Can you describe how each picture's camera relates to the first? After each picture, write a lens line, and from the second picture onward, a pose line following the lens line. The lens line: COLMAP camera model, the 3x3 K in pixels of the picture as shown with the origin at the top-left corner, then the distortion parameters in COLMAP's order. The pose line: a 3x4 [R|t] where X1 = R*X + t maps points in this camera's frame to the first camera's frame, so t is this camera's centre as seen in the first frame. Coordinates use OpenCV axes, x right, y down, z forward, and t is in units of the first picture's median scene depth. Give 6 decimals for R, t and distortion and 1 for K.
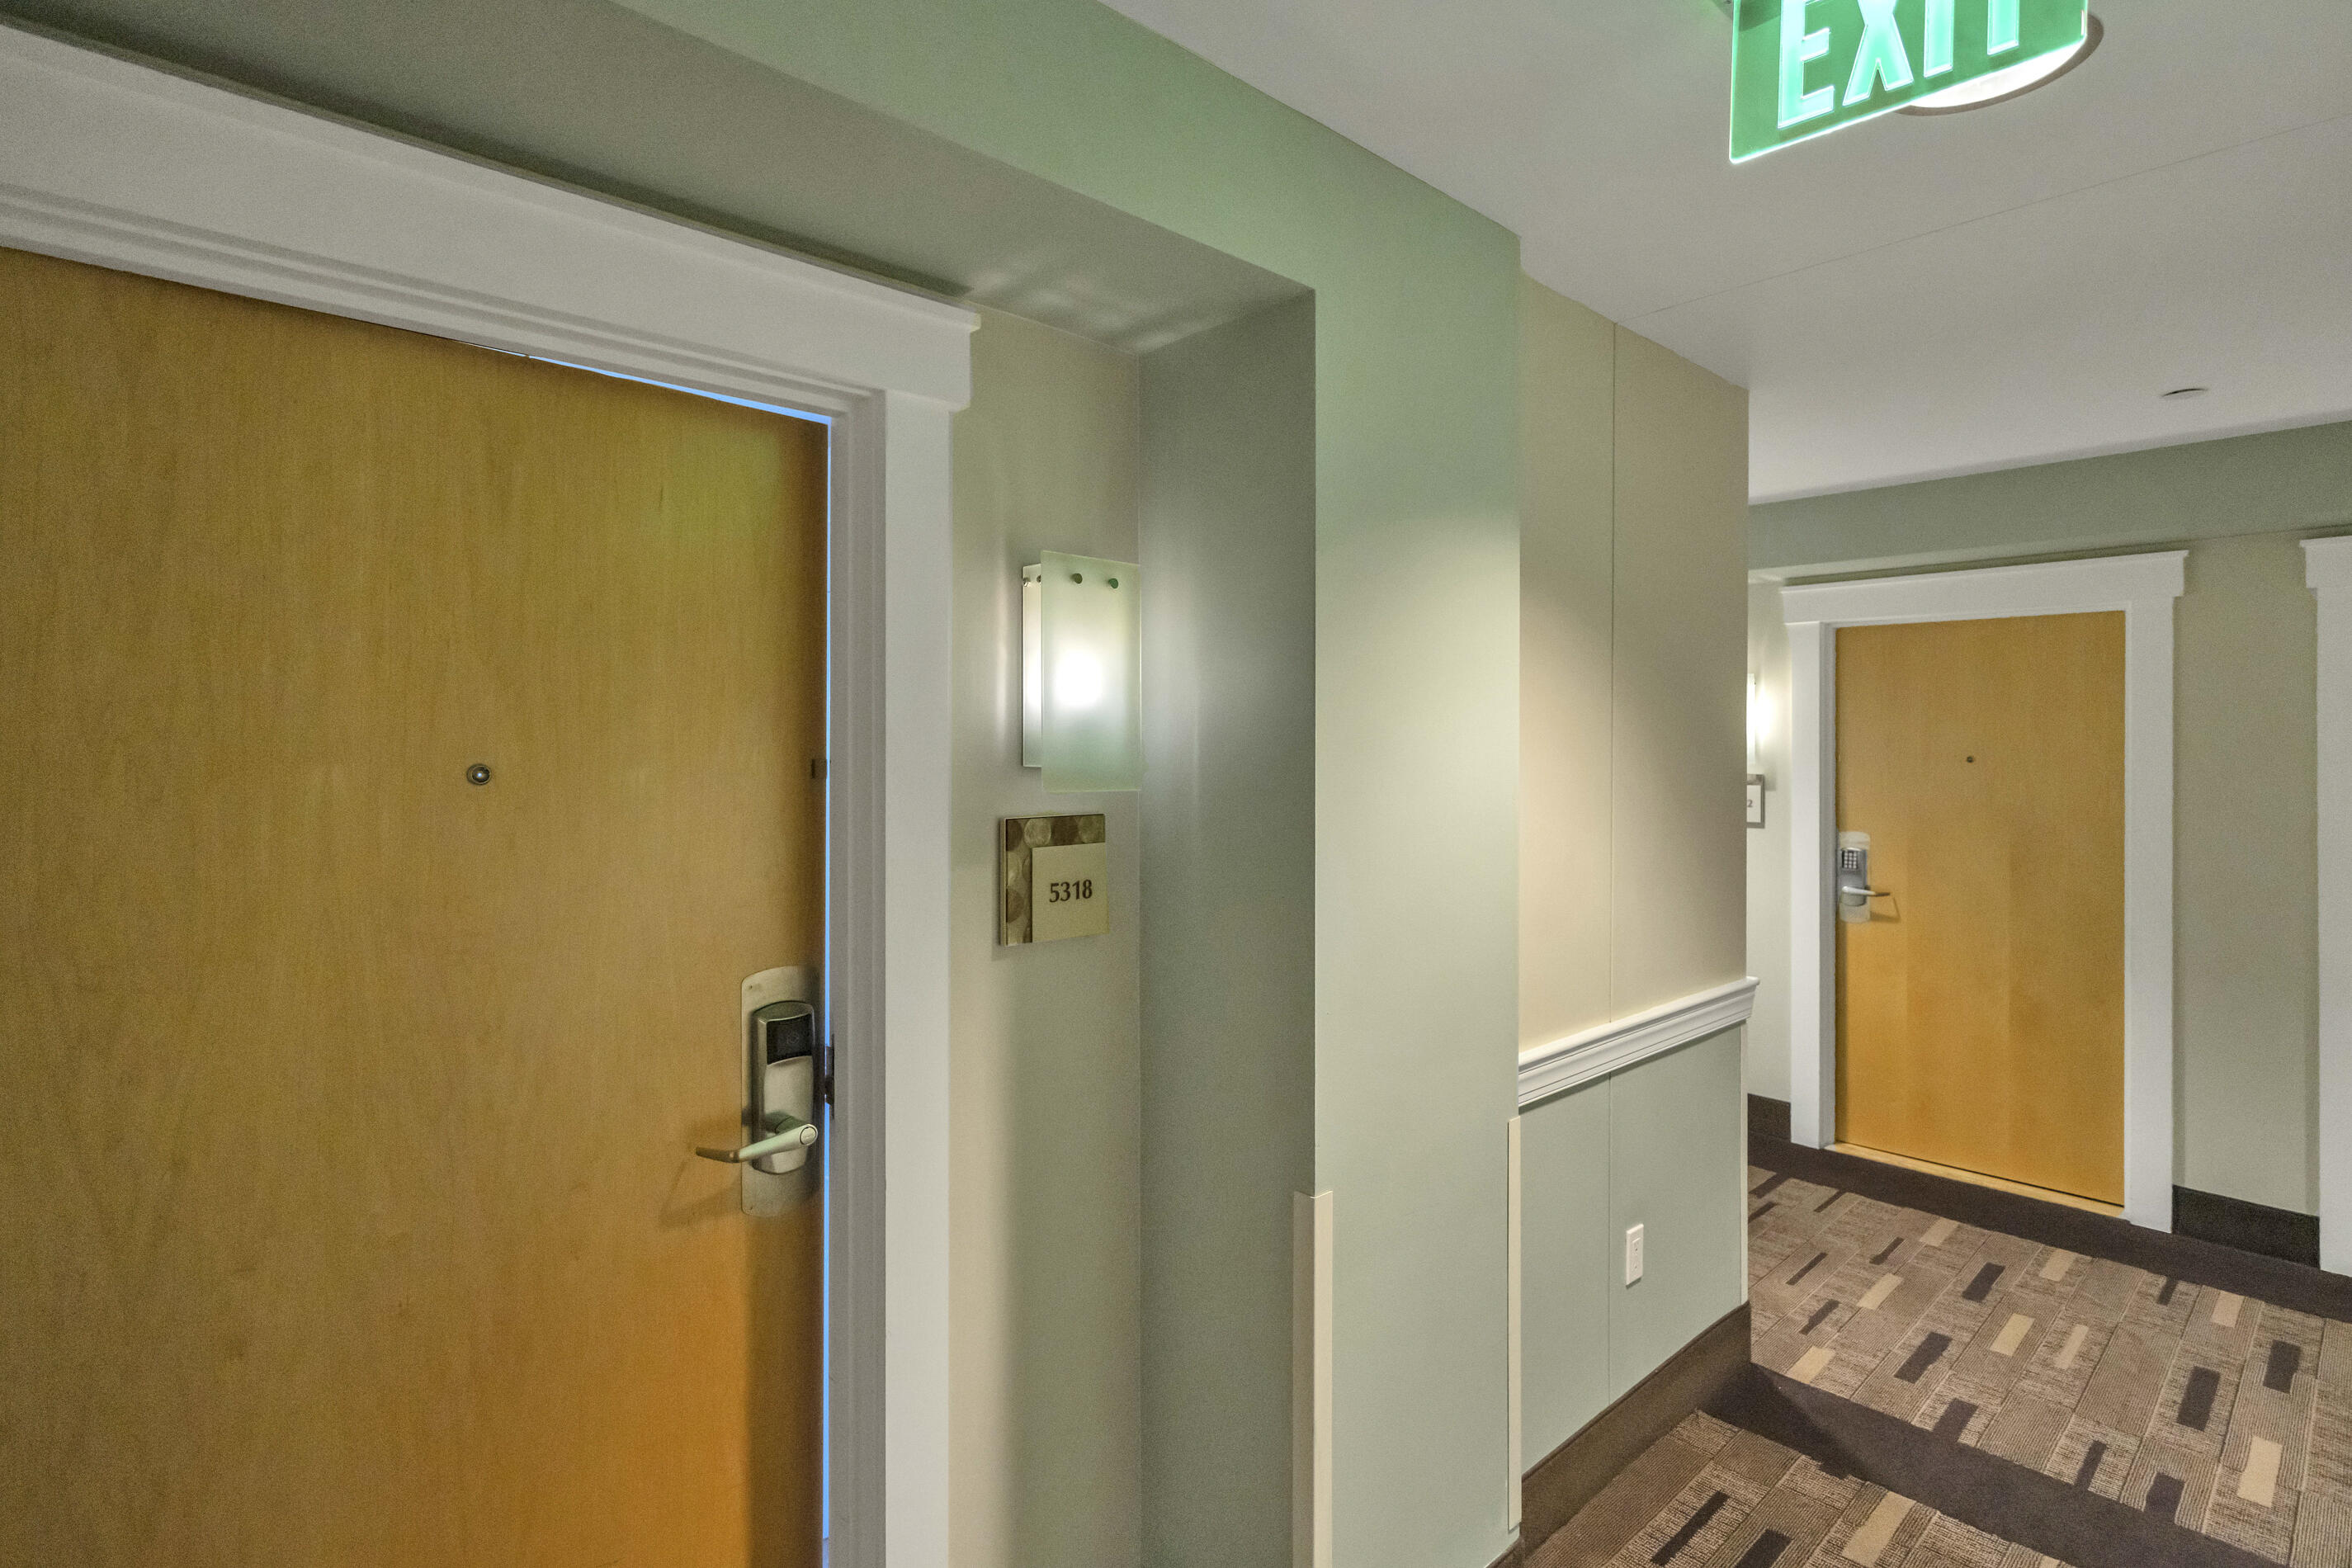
lens RADIAL K [[1151.4, 0, 1170.1], [0, 1151.4, 738.1], [0, 0, 1]] dist [-0.000080, -0.000172]
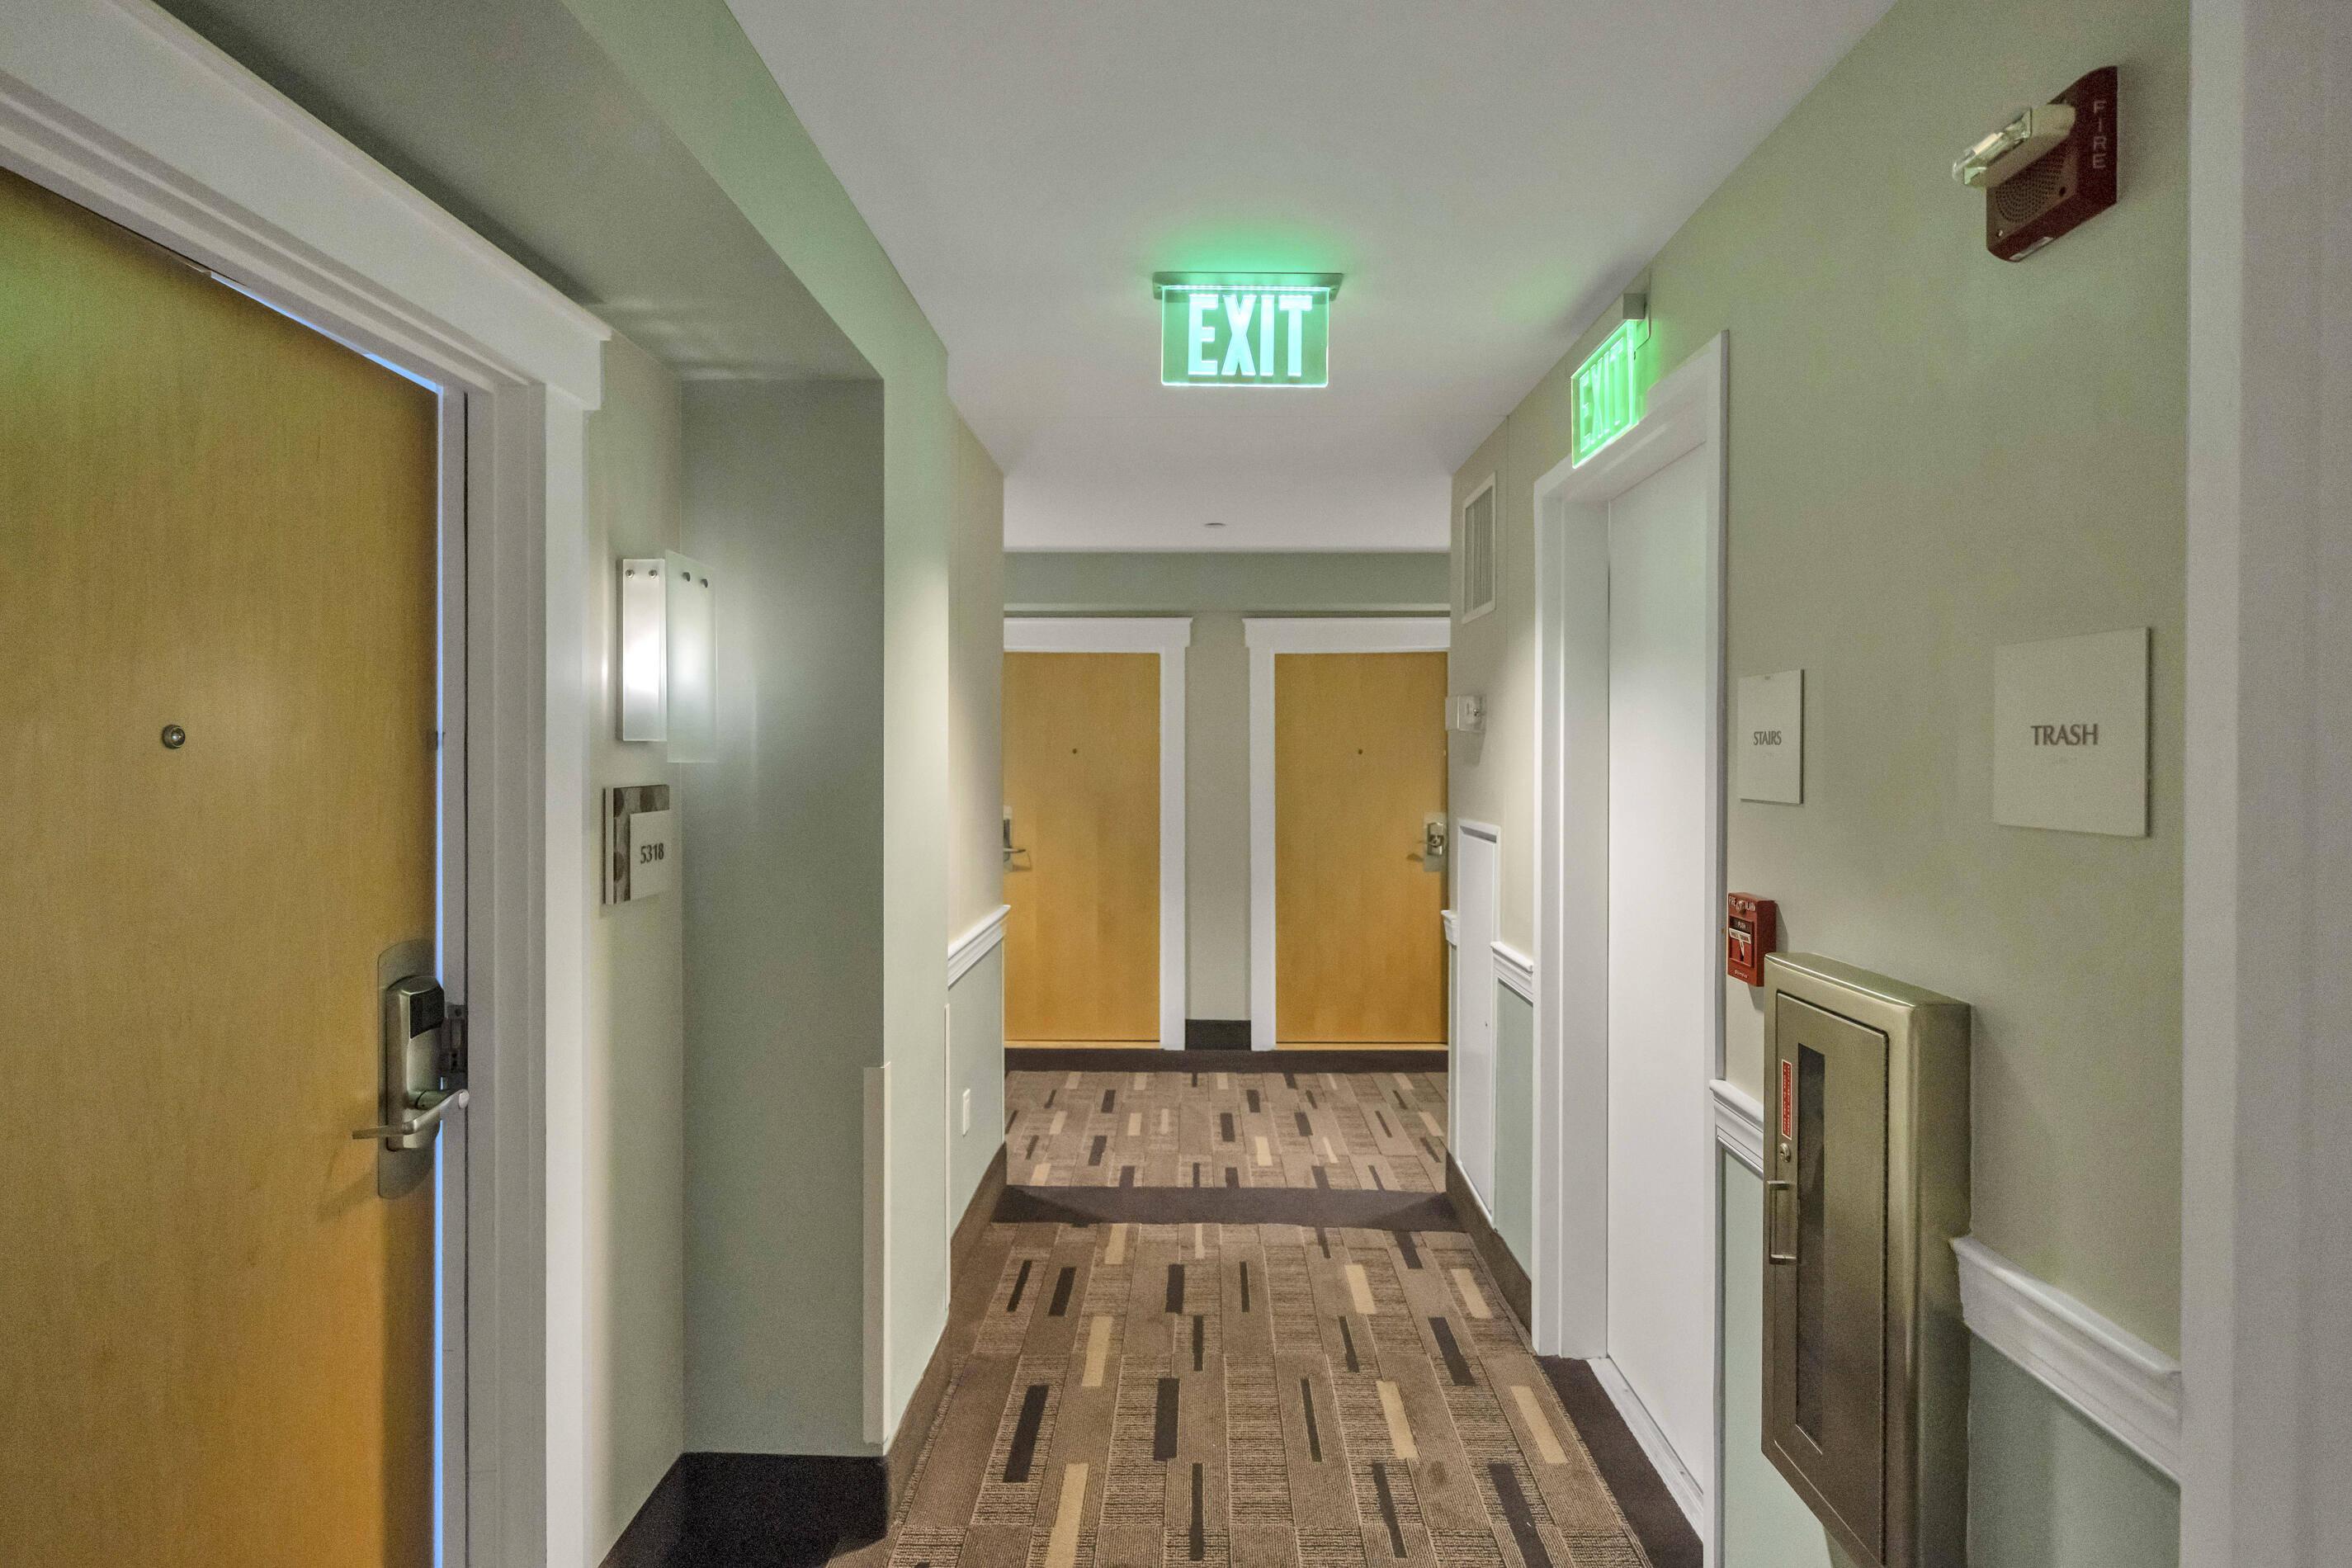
lens RADIAL K [[1151.4, 0, 1170.1], [0, 1151.4, 738.1], [0, 0, 1]] dist [-0.000080, -0.000172]
pose [[0.686332, 0.009185, 0.727230, -0.417019], [-0.004975, 0.999956, -0.007934, 0.020915], [-0.727271, 0.001827, 0.686348, -0.098859]]
